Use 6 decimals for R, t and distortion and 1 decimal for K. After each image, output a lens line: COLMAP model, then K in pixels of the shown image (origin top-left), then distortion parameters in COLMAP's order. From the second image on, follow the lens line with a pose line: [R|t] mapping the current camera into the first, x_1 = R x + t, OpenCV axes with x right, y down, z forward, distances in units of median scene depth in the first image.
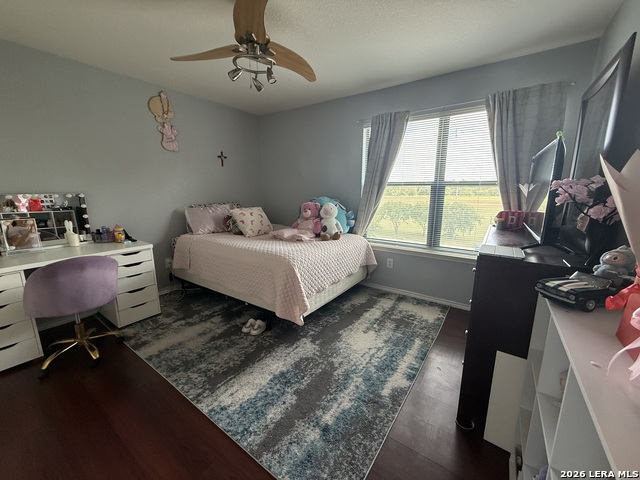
lens RADIAL K [[258.1, 0, 319.0], [0, 258.1, 239.9], [0, 0, 1]] dist [0.004663, -0.000578]
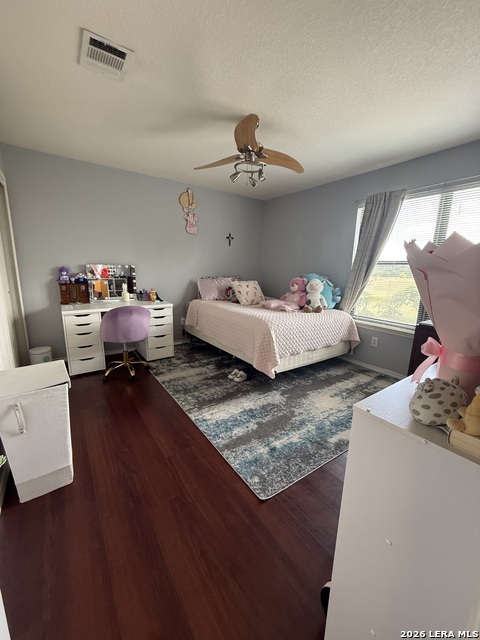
lens RADIAL K [[258.1, 0, 239.8], [0, 258.1, 319.7], [0, 0, 1]] dist [0.004663, -0.000578]
pose [[0.941994, 0.089476, -0.323484, 0.131140], [-0.088656, 0.995912, 0.017302, 0.045675], [0.323710, 0.012380, 0.946075, -0.162607]]
